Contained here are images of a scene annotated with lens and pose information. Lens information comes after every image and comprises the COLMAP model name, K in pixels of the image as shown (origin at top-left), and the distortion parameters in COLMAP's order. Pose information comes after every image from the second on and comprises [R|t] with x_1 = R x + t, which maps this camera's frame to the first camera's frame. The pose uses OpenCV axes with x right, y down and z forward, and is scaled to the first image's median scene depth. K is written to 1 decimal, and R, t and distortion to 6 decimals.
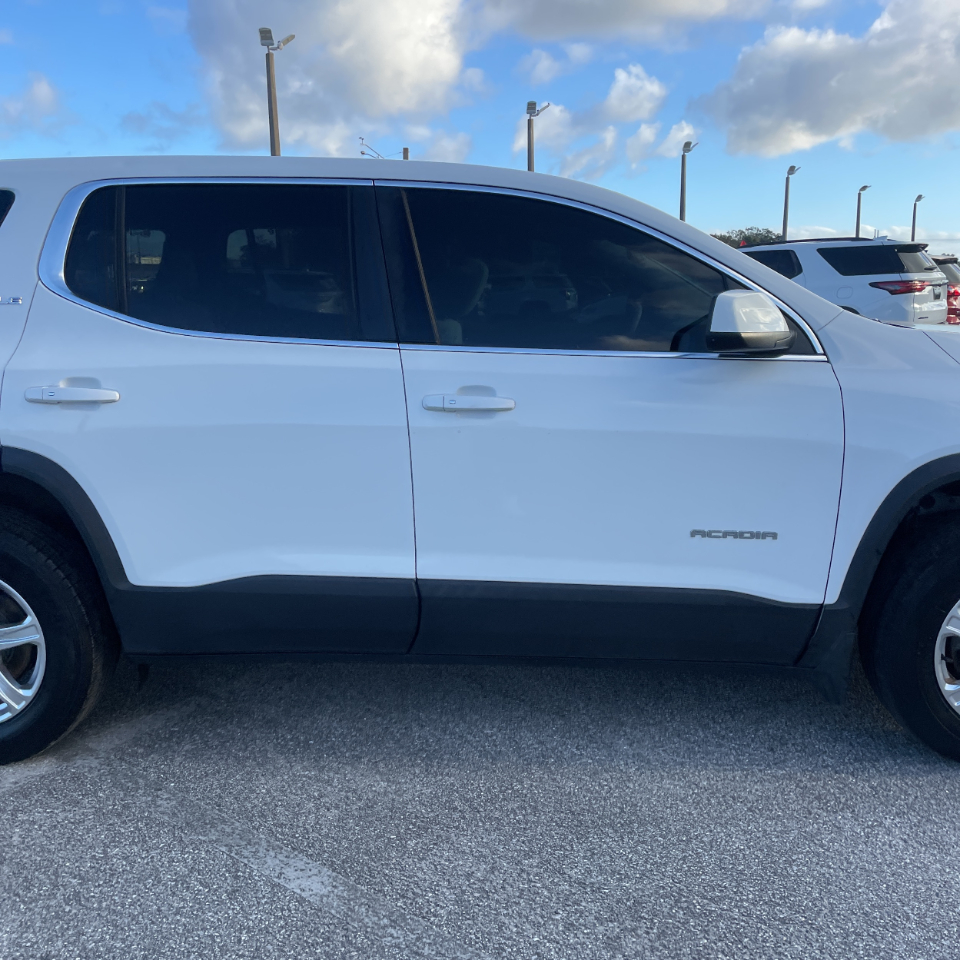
lens RADIAL K [[959.9, 0, 464.6], [0, 959.9, 479.7], [0, 0, 1]] dist [0.101916, -0.143474]
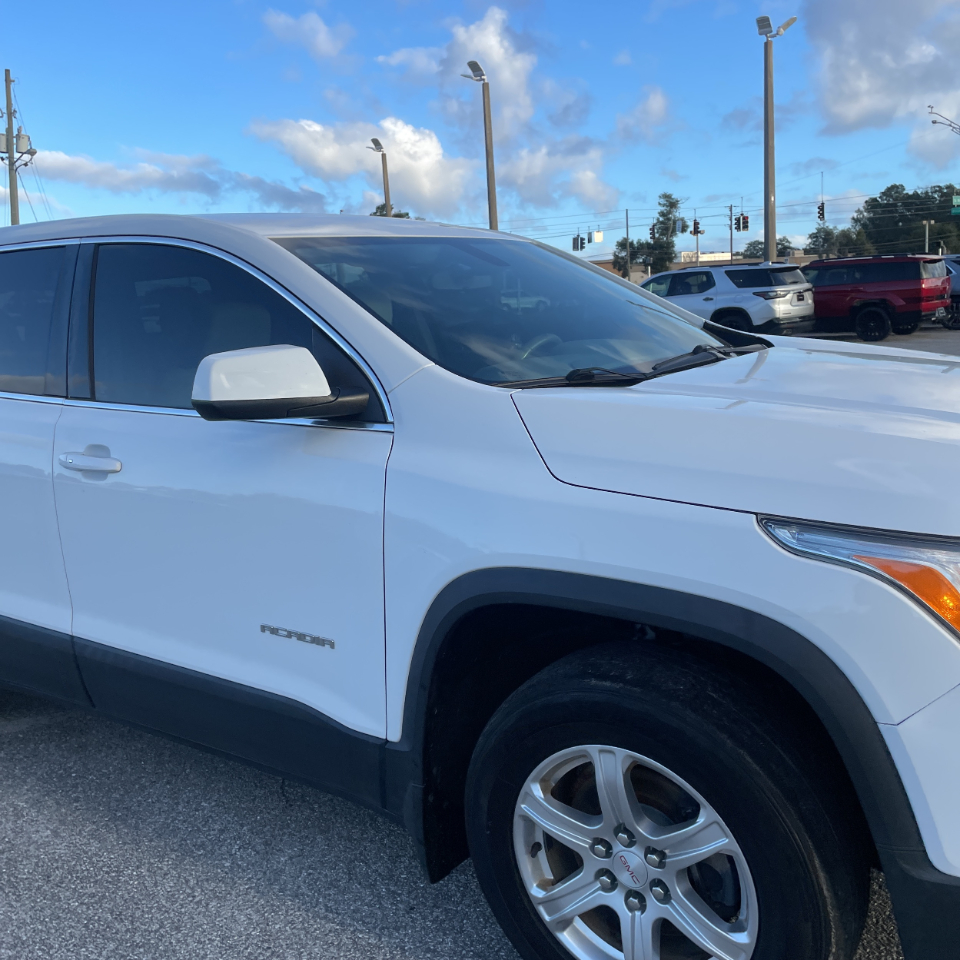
lens RADIAL K [[959.9, 0, 464.6], [0, 959.9, 479.7], [0, 0, 1]] dist [0.101916, -0.143474]
pose [[0.839027, 0.052710, -0.541530, 0.832845], [-0.051358, 0.998525, 0.017619, -0.098269], [0.541660, 0.013029, 0.840497, 0.376201]]
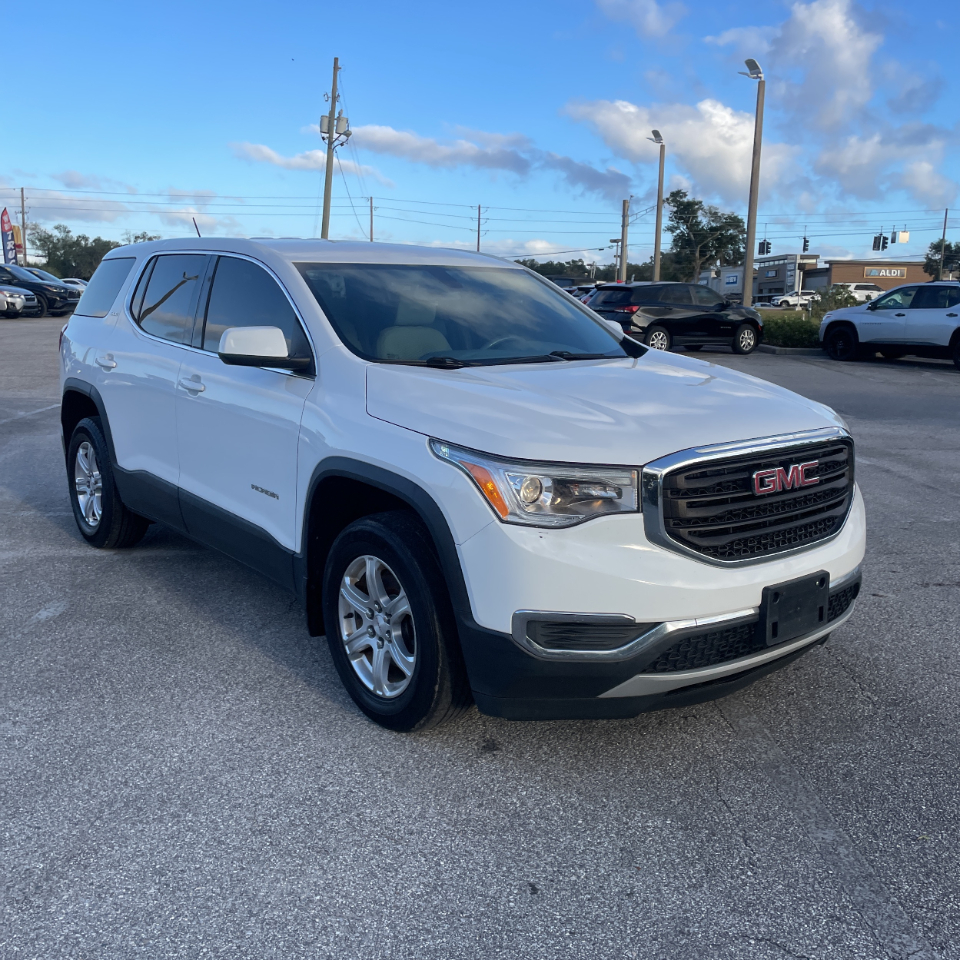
lens RADIAL K [[959.9, 0, 464.6], [0, 959.9, 479.7], [0, 0, 1]] dist [0.101916, -0.143474]
pose [[0.647502, 0.161635, -0.744725, 1.546209], [-0.170538, 0.983197, 0.065118, -0.106802], [0.742737, 0.084840, 0.664187, 0.249165]]
